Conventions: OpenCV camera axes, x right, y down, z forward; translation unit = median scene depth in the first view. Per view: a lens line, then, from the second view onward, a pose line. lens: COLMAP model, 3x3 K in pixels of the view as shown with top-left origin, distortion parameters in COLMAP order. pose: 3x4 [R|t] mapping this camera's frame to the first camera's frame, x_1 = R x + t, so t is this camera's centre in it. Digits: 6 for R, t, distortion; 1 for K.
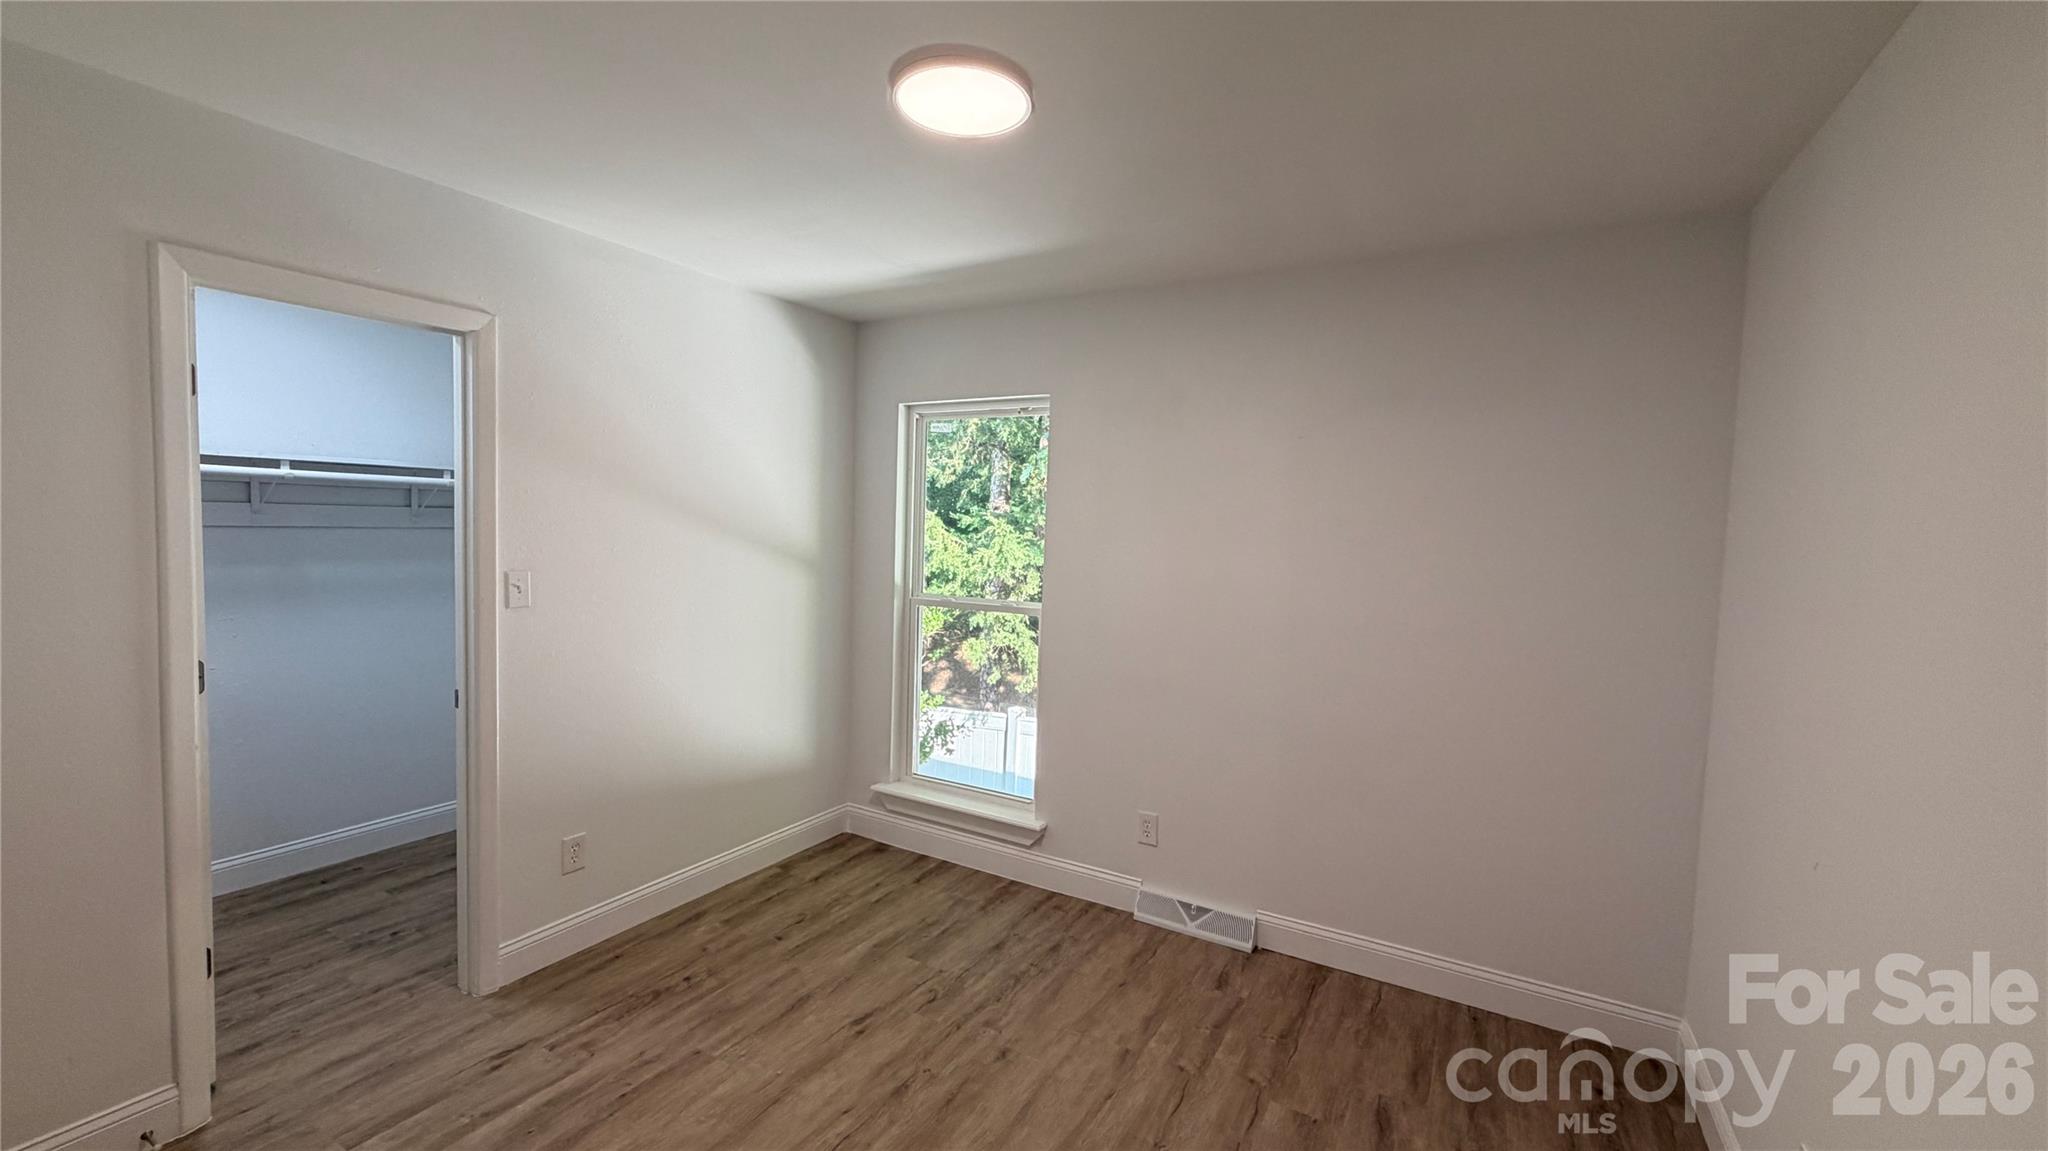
lens RADIAL K [[820.1, 0, 1017.3], [0, 820.1, 574.3], [0, 0, 1]] dist [0.001396, 0.000210]
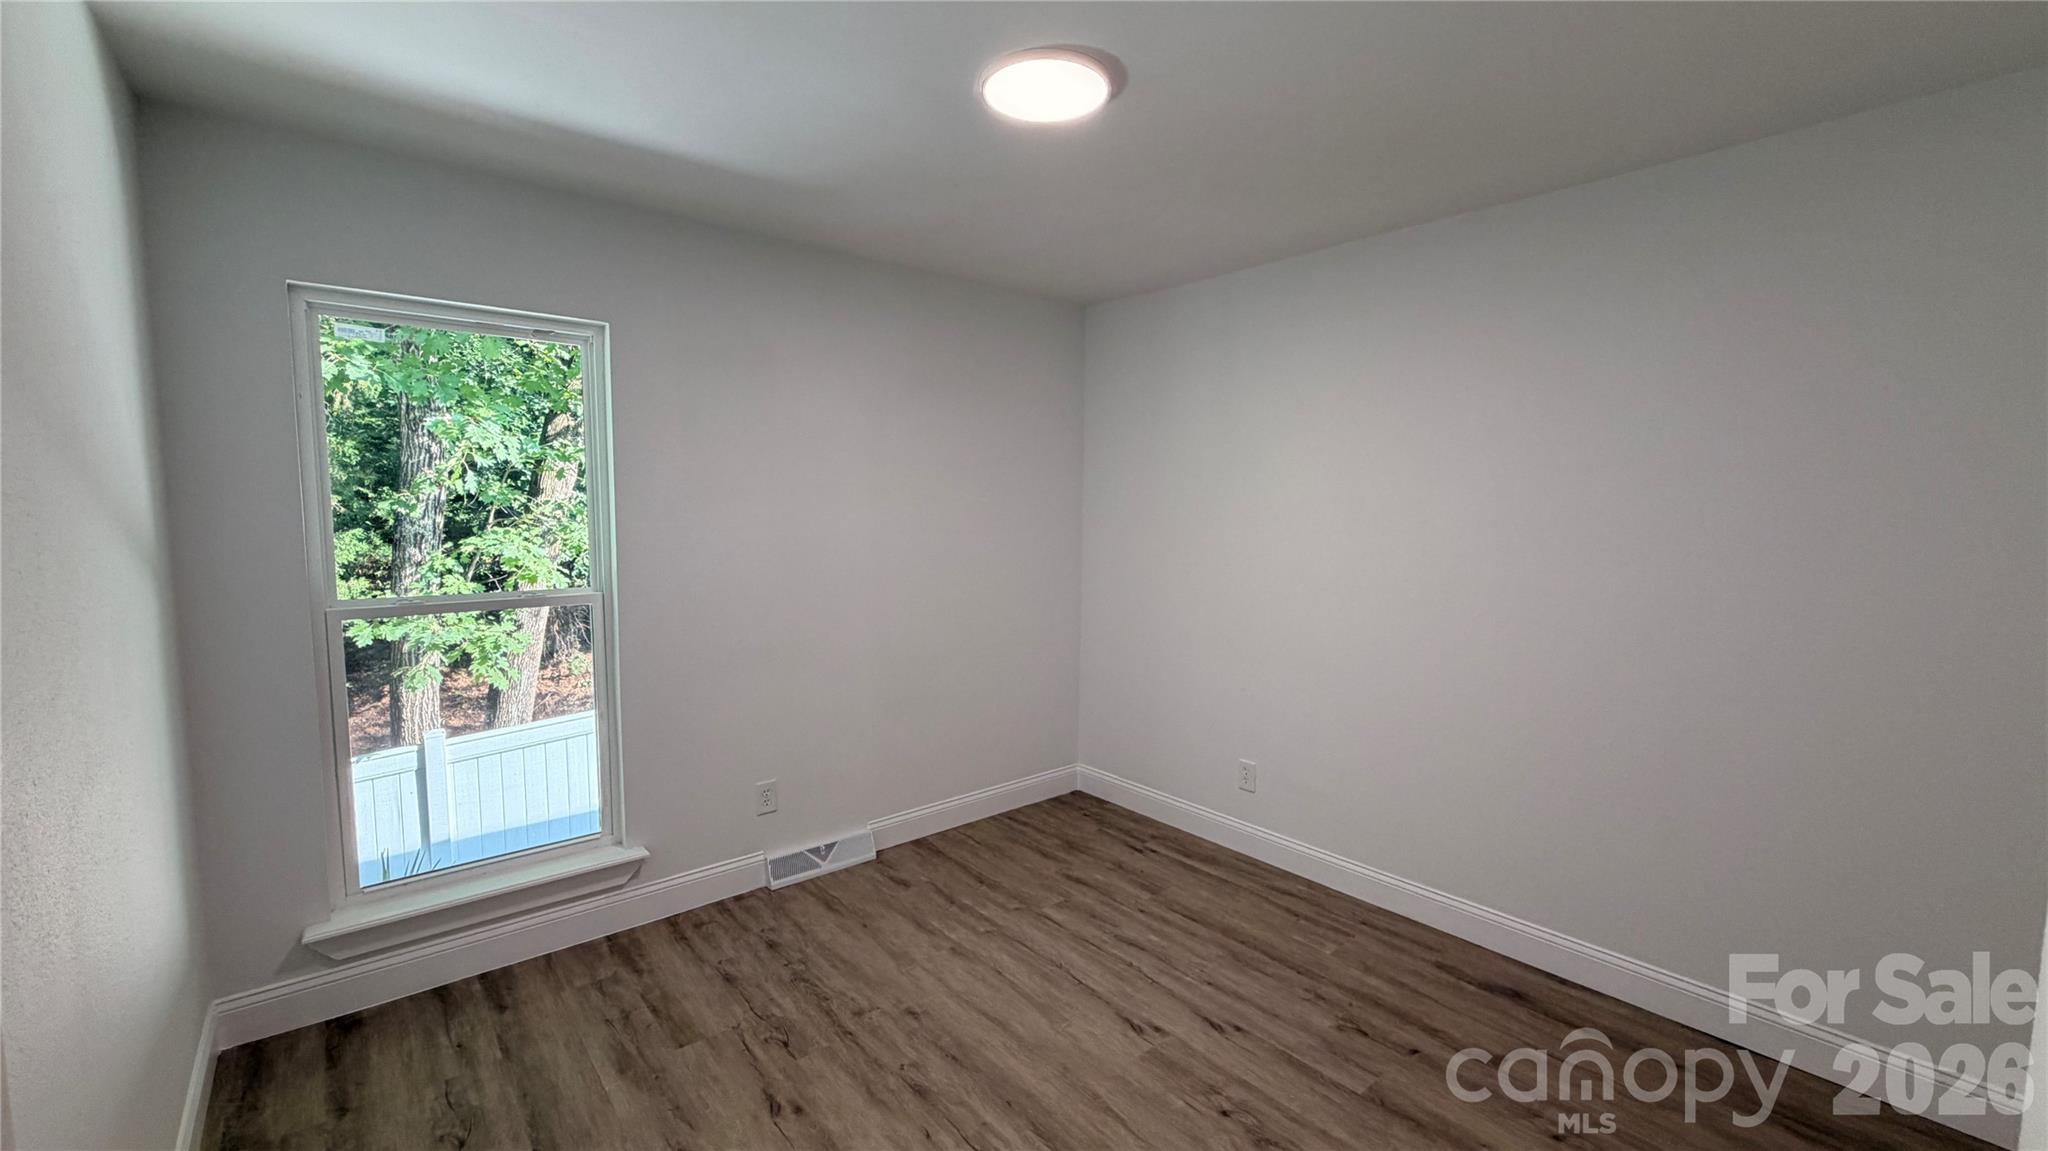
lens RADIAL K [[820.1, 0, 1017.3], [0, 820.1, 574.3], [0, 0, 1]] dist [0.001396, 0.000210]
pose [[0.335673, -0.110811, 0.935438, -0.666121], [0.052353, 0.993716, 0.098929, -0.039905], [-0.940523, 0.015766, 0.339365, 0.401057]]
